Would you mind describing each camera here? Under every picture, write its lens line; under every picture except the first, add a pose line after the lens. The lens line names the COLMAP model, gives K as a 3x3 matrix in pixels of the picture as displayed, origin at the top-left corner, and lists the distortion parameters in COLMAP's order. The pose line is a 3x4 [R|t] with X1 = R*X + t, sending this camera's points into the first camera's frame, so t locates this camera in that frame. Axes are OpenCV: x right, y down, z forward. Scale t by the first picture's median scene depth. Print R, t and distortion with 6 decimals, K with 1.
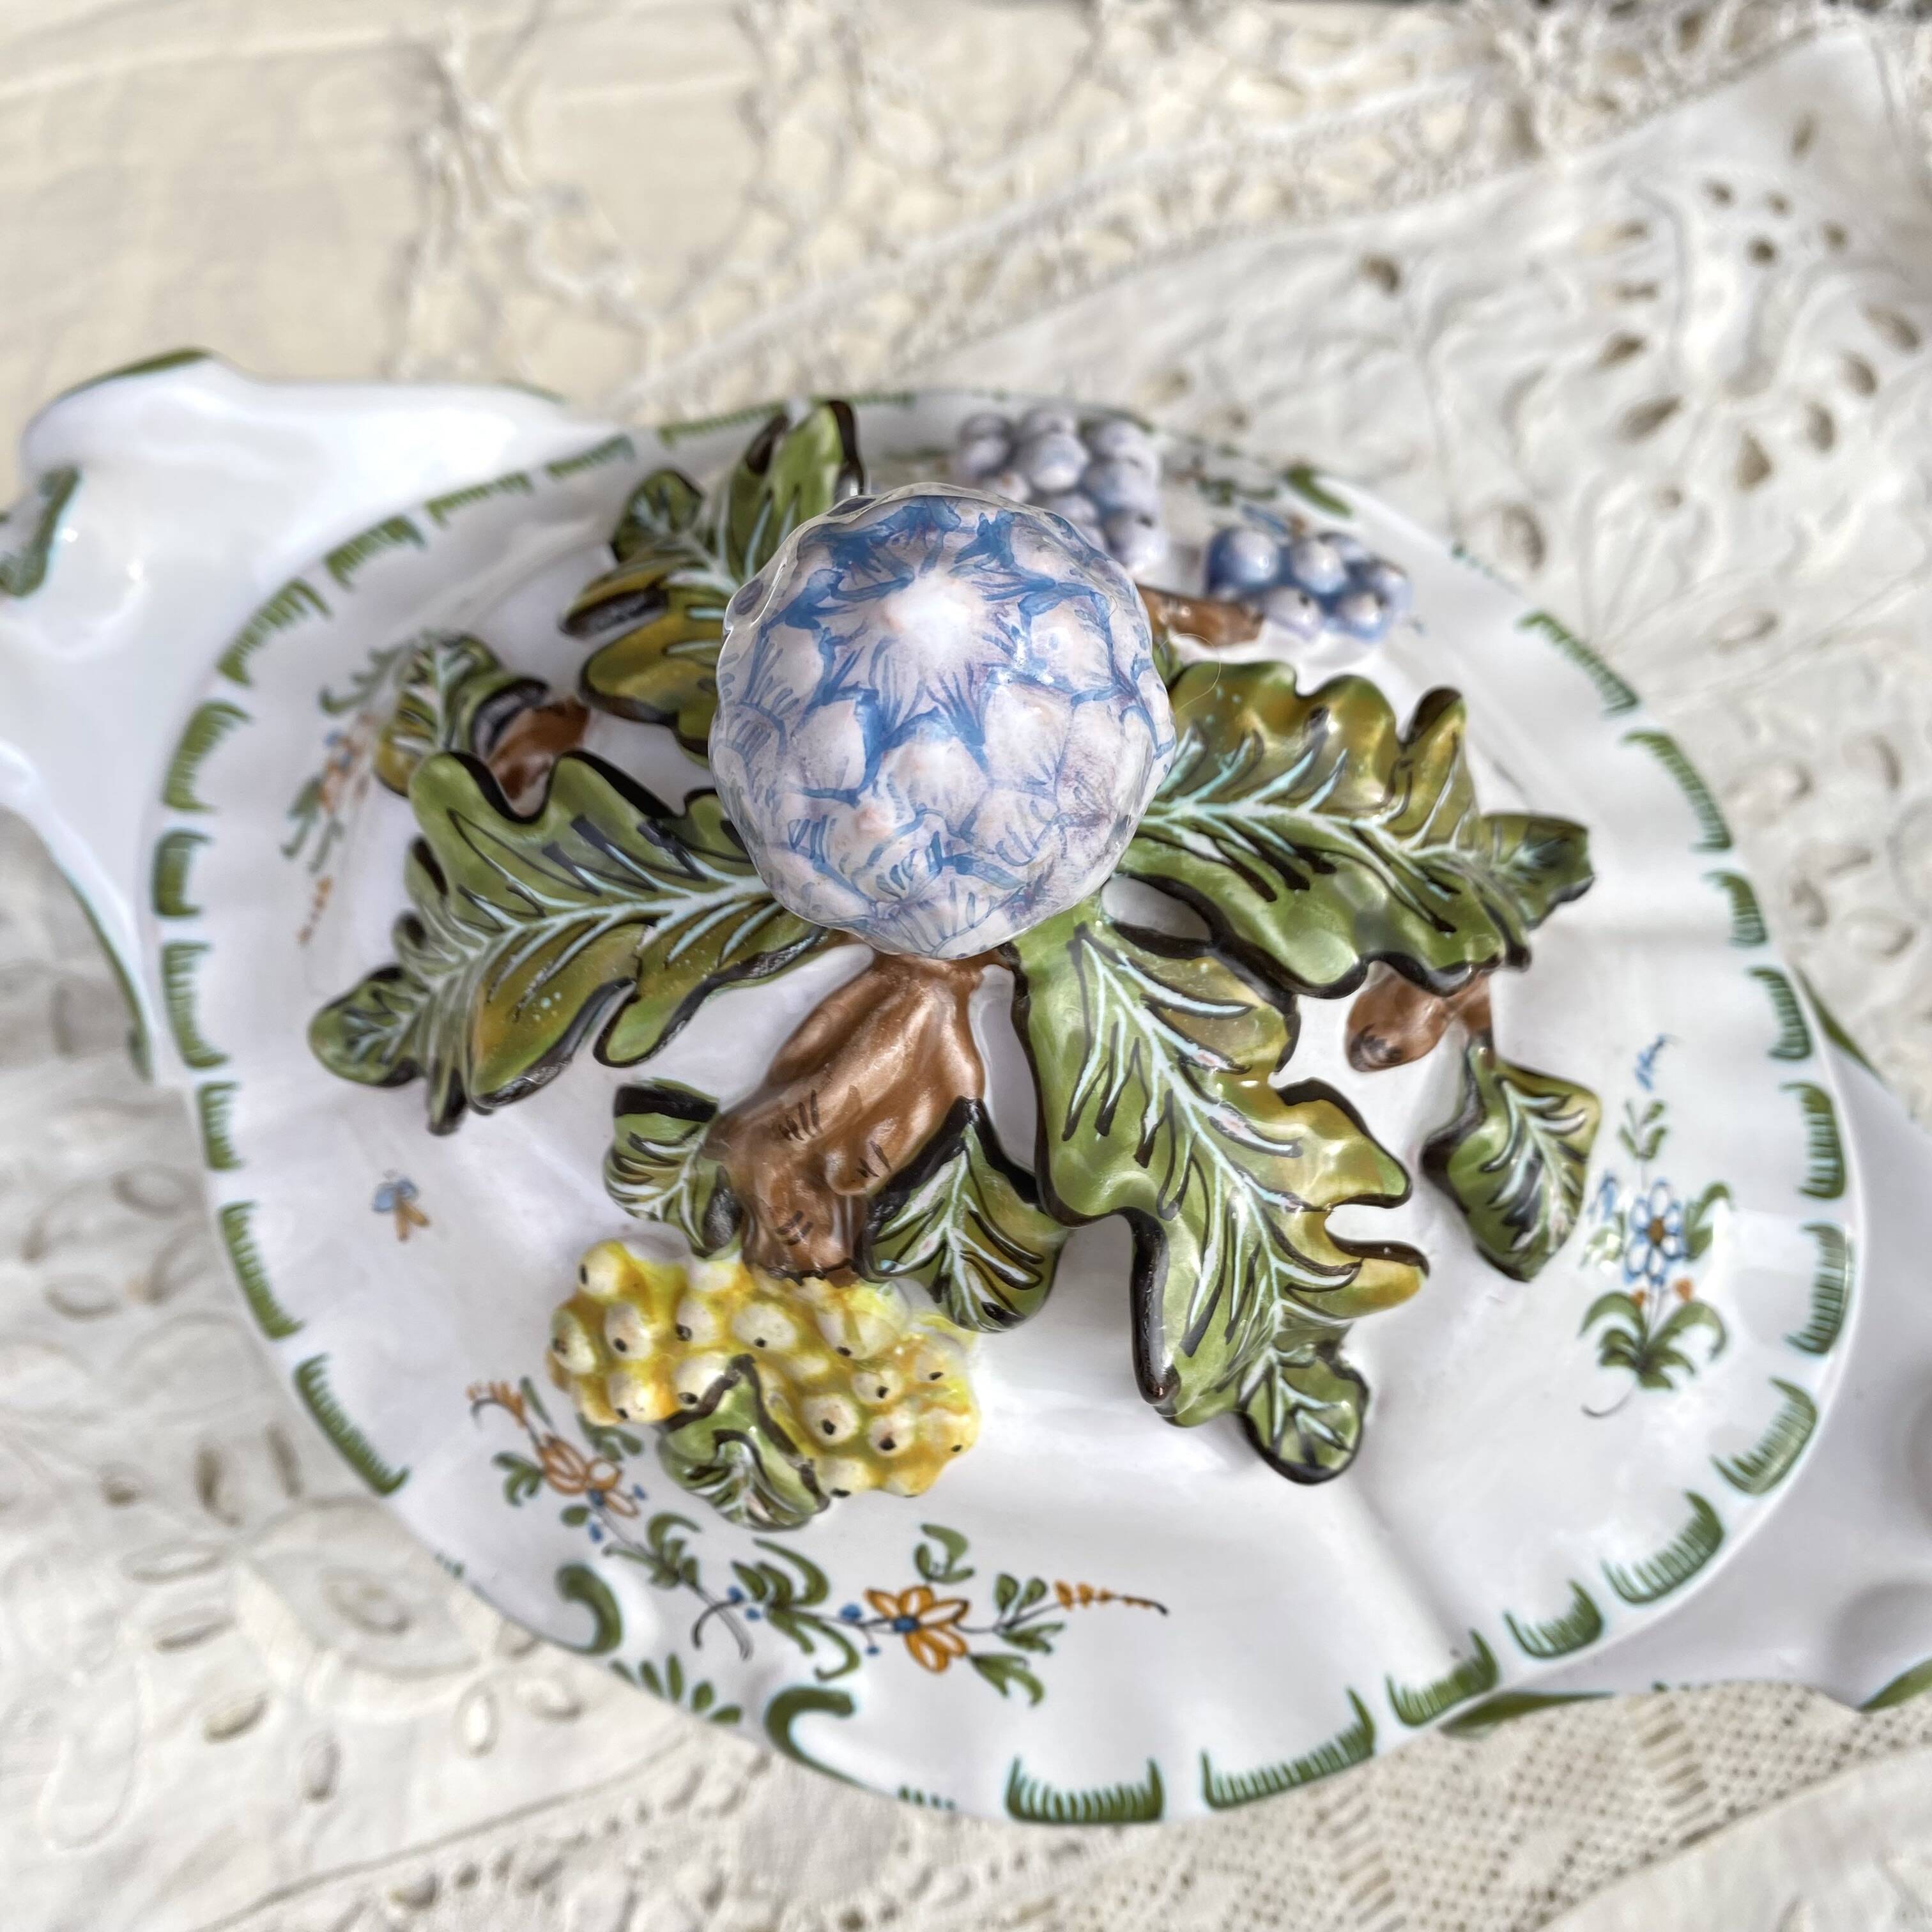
lens RADIAL K [[2024.2, 0, 1011.3], [0, 2024.2, 984.8], [0, 0, 1]] dist [-0.022273, 0.000000]
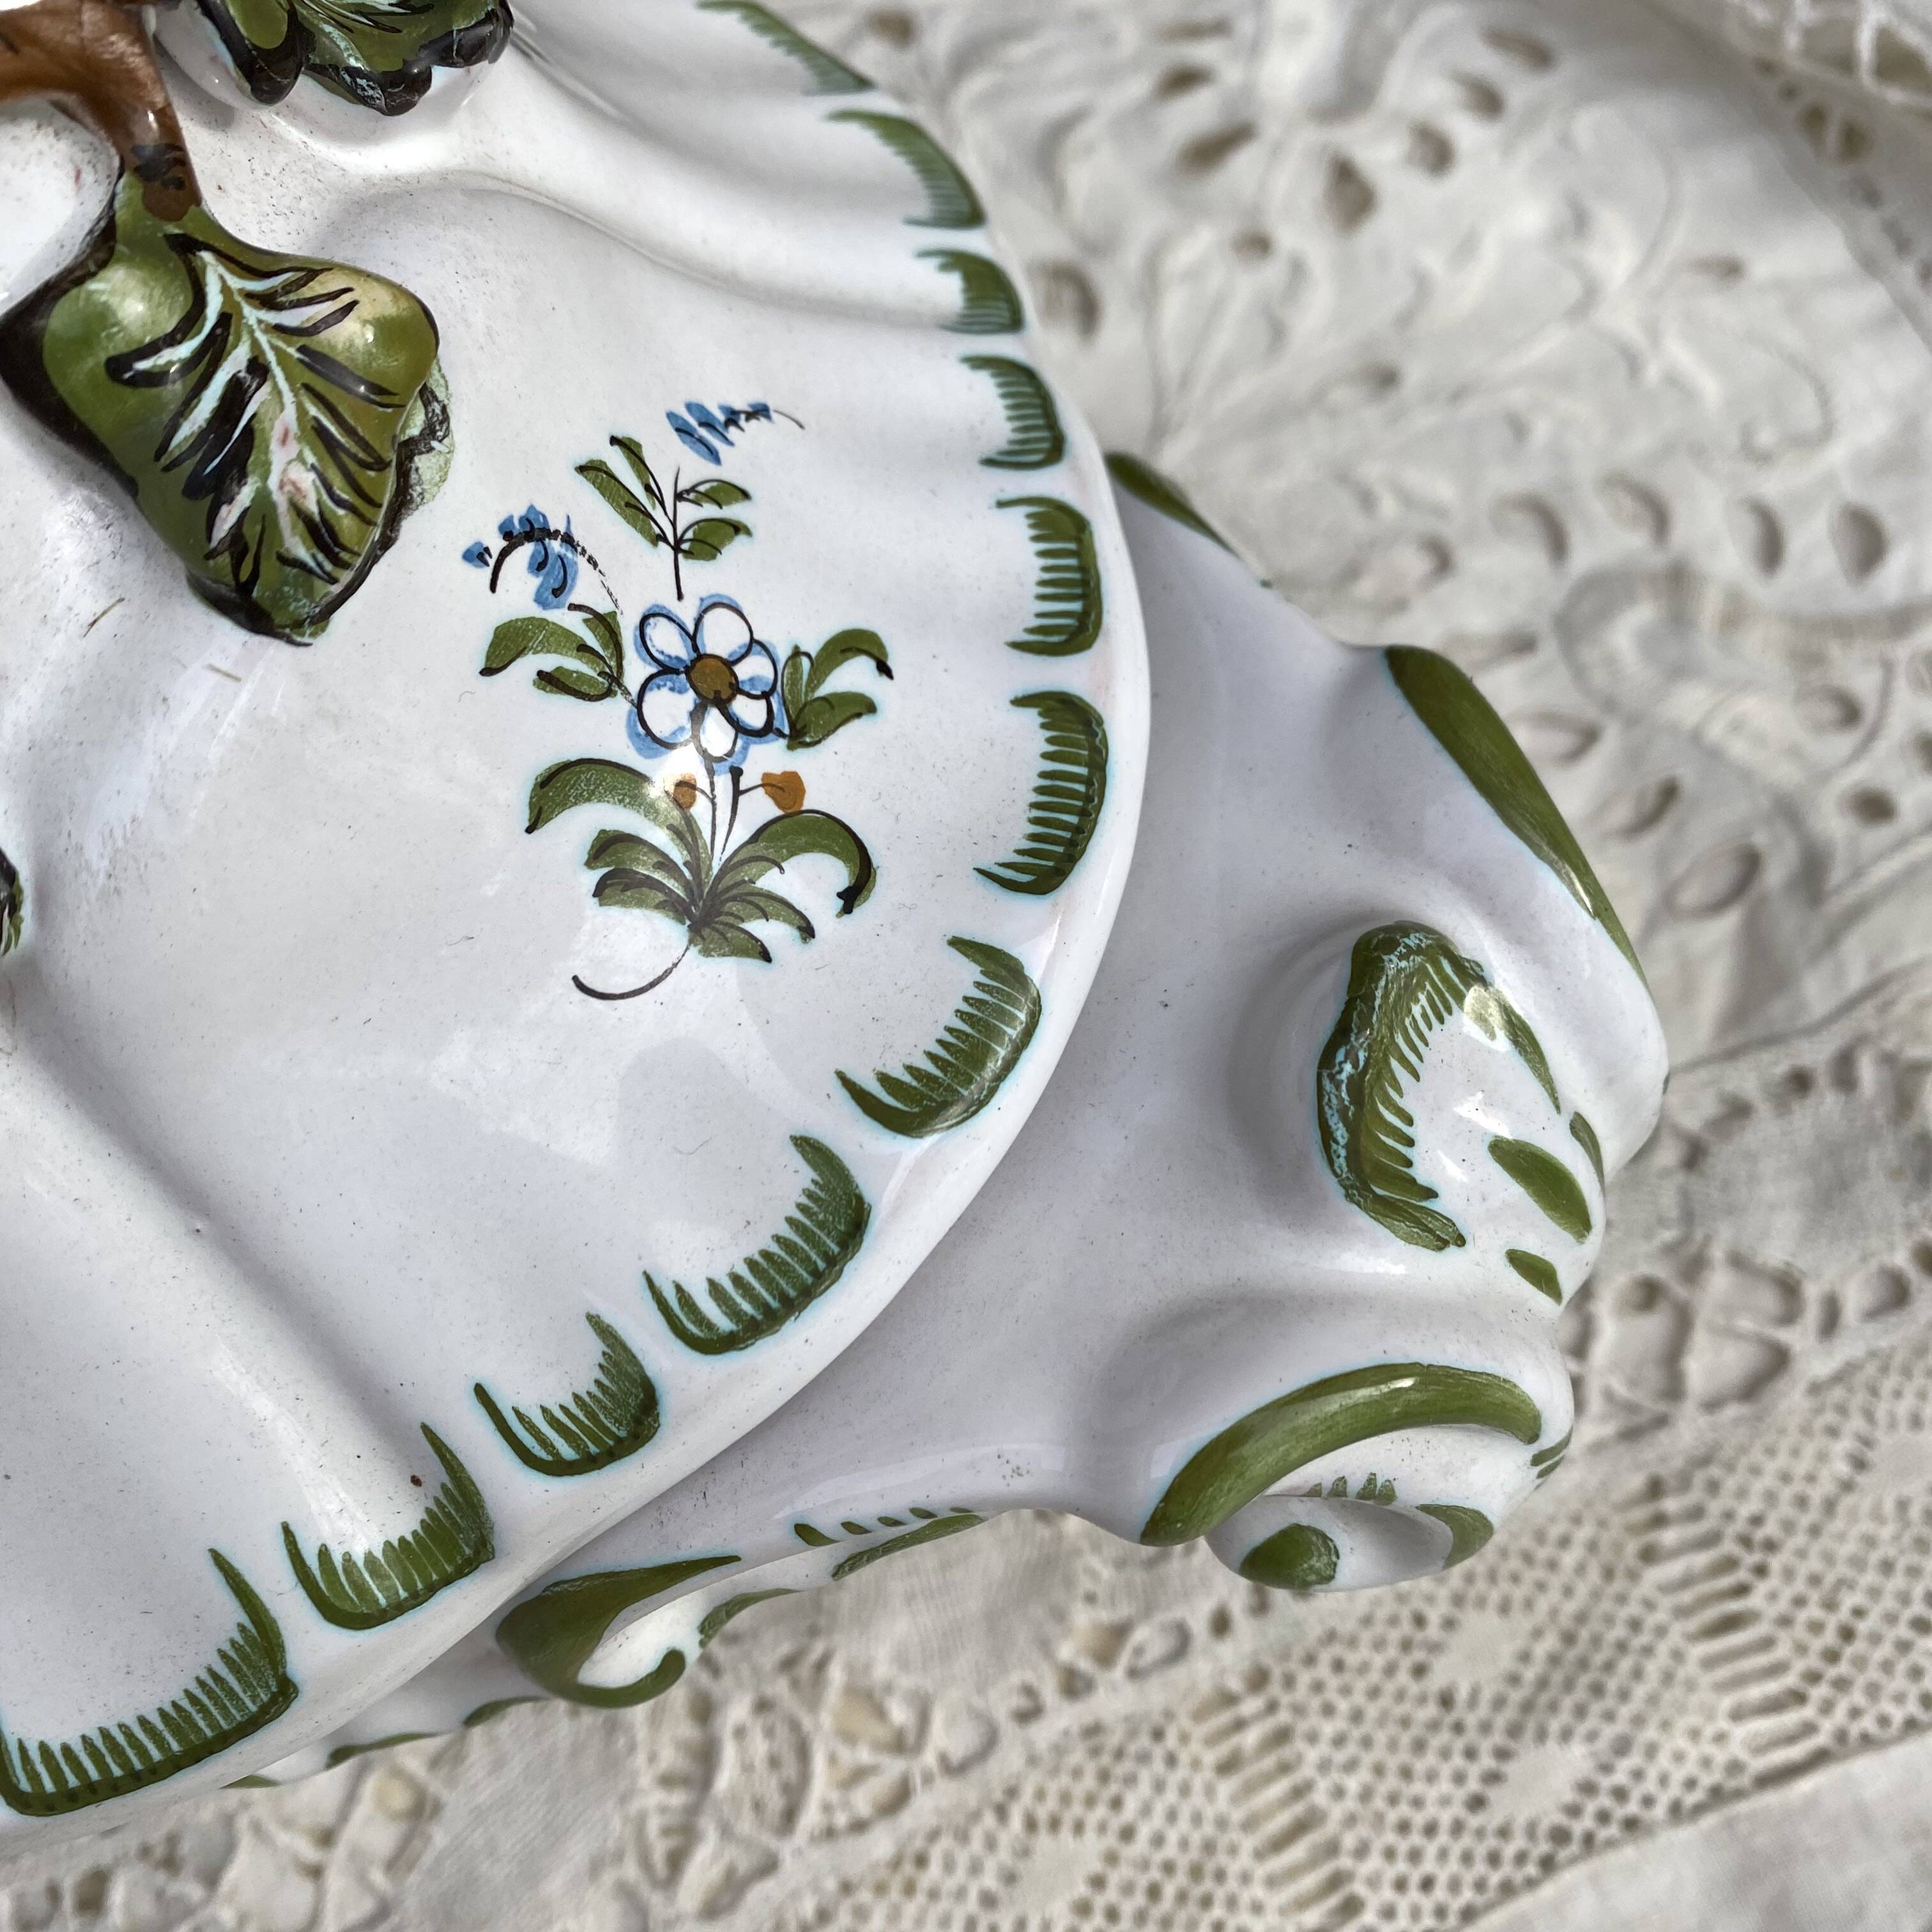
lens RADIAL K [[2024.2, 0, 1007.1], [0, 2024.2, 986.1], [0, 0, 1]] dist [-0.022273, 0.000000]
pose [[0.998082, -0.060054, -0.015023, 0.255395], [0.057138, 0.987077, -0.149715, 0.187270], [0.023820, 0.148569, 0.988615, 0.284533]]
